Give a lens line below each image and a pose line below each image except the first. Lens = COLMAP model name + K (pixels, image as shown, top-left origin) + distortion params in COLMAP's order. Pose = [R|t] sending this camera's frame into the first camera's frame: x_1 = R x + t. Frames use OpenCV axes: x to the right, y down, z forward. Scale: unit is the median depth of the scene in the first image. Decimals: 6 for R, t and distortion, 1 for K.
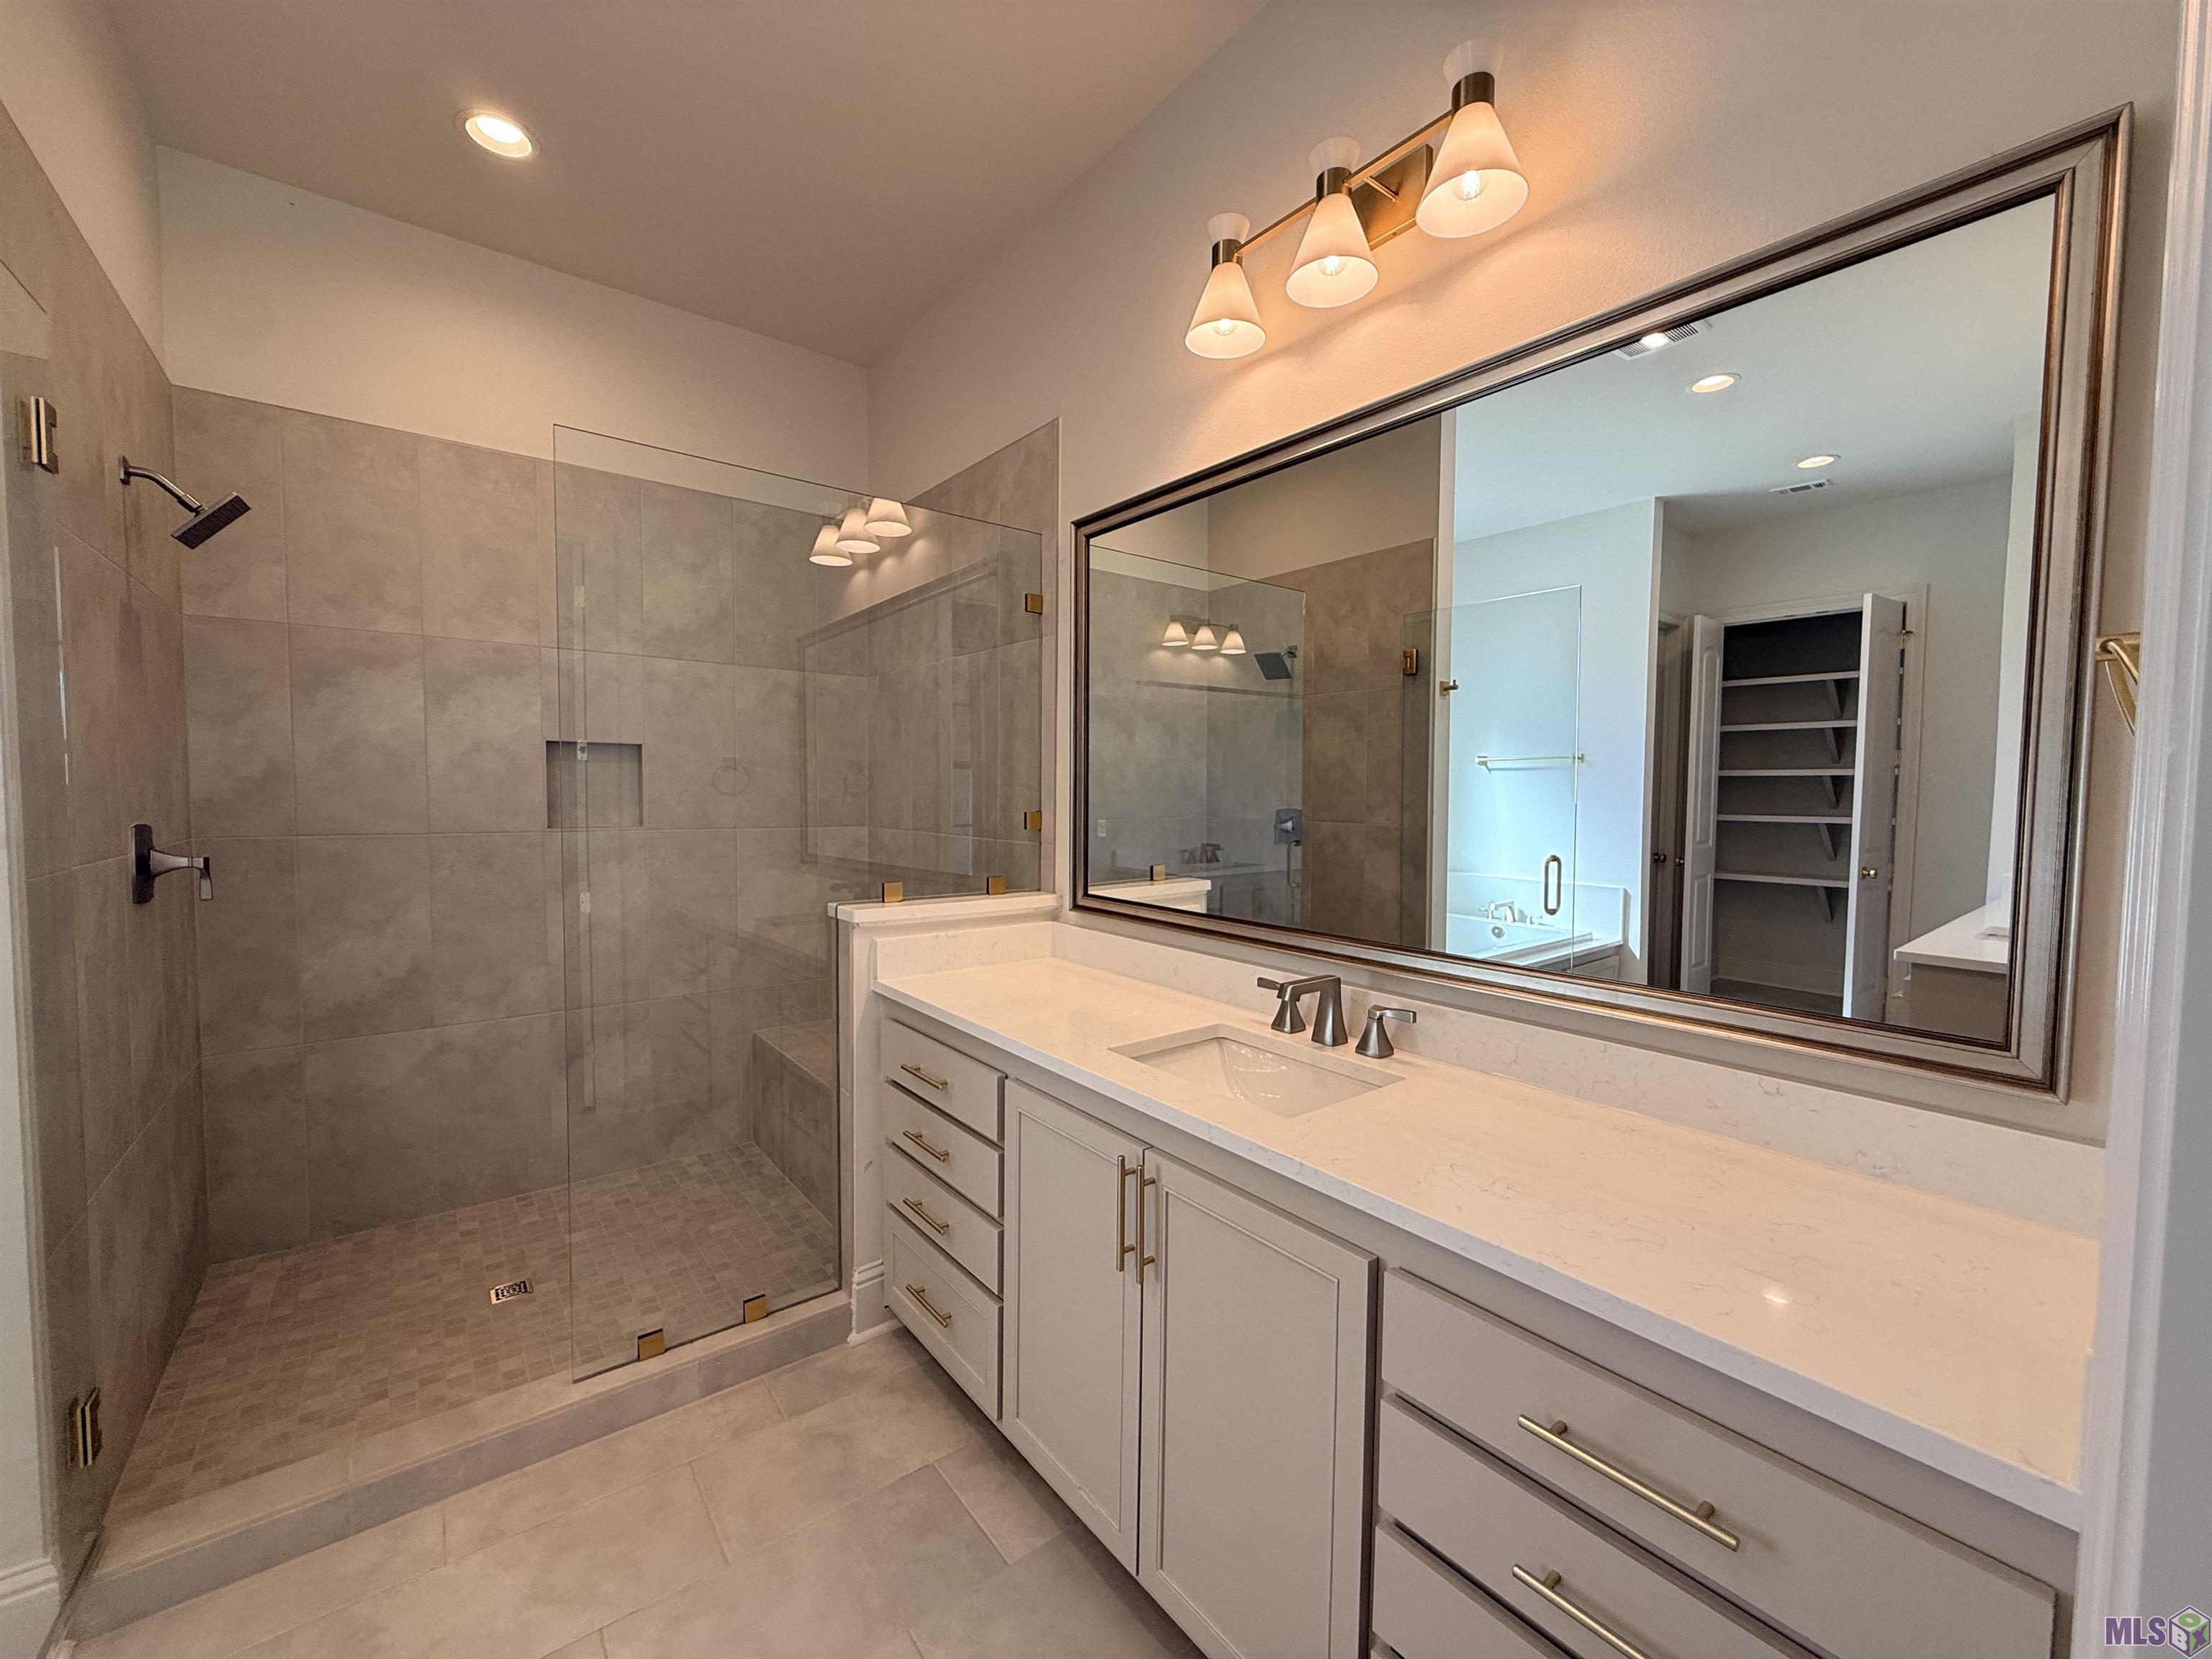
lens RADIAL K [[883.8, 0, 1144.9], [0, 883.8, 833.9], [0, 0, 1]] dist [-0.000162, -0.000025]
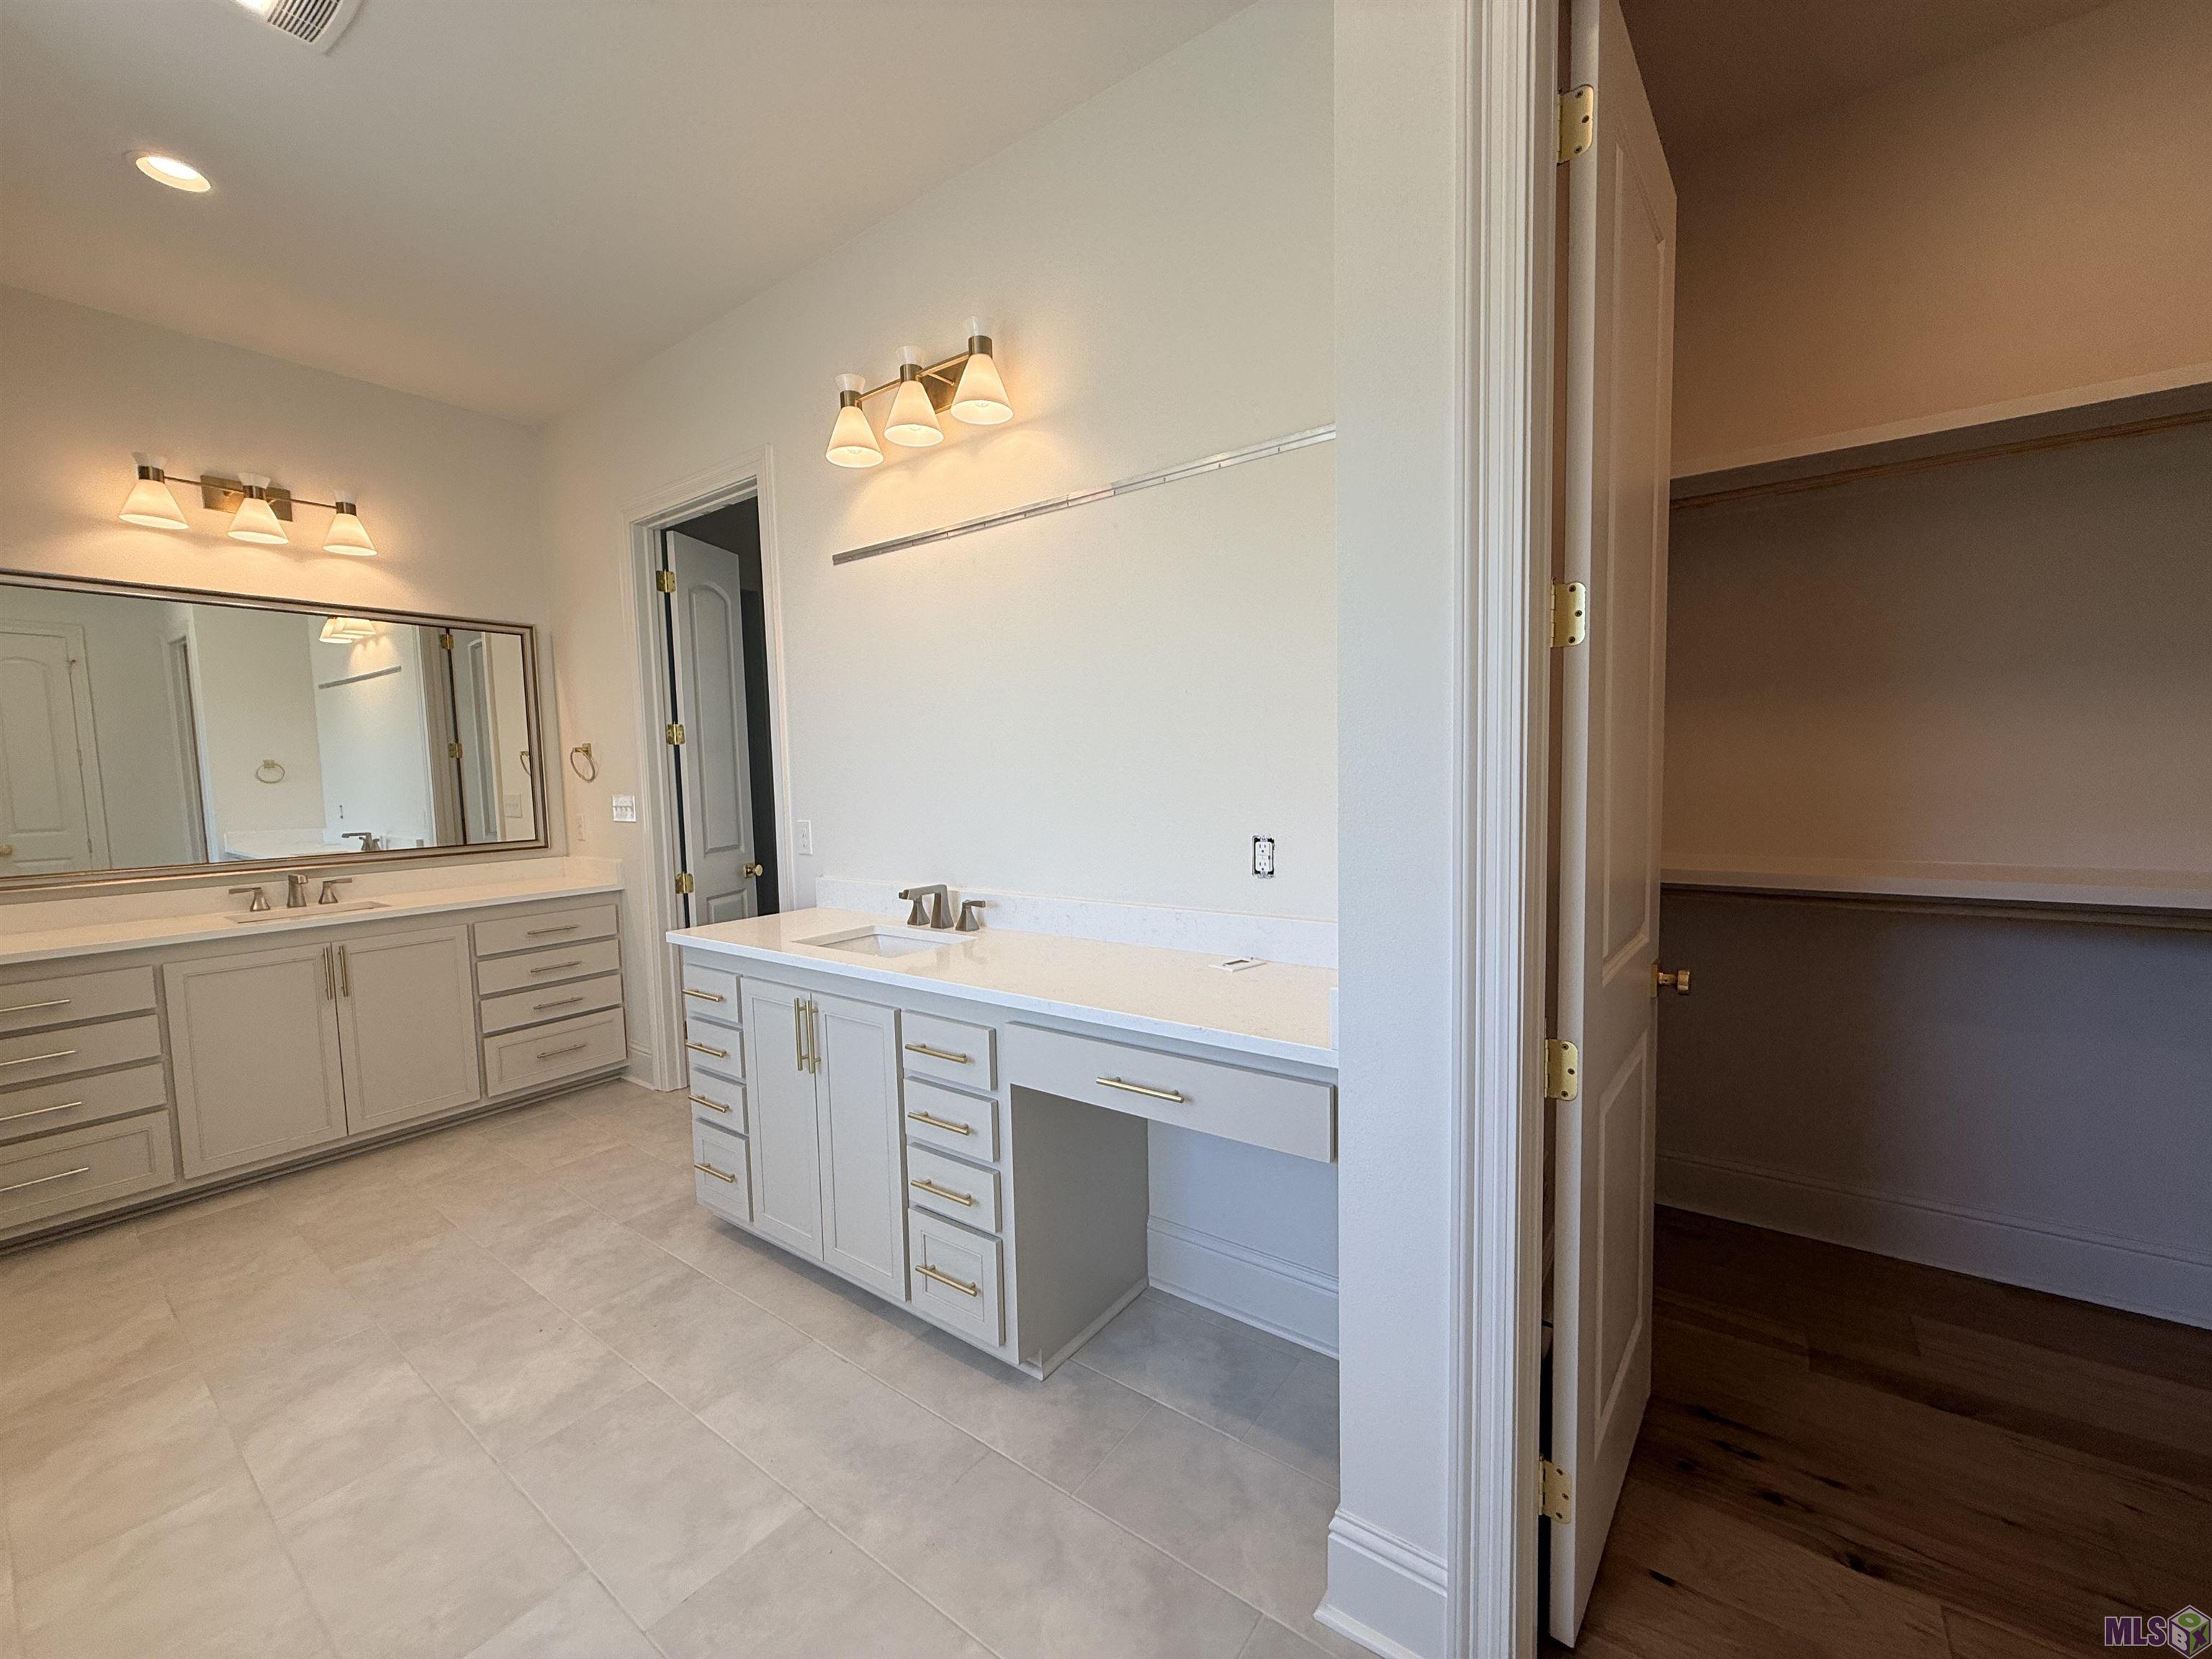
lens RADIAL K [[877.0, 0, 1097.3], [0, 877.0, 837.3], [0, 0, 1]] dist [-0.001244, -0.000210]
pose [[0.972237, -0.049634, 0.228675, 0.134442], [0.043381, 0.998536, 0.032296, 0.040210], [-0.229944, -0.021479, 0.972967, -0.571187]]
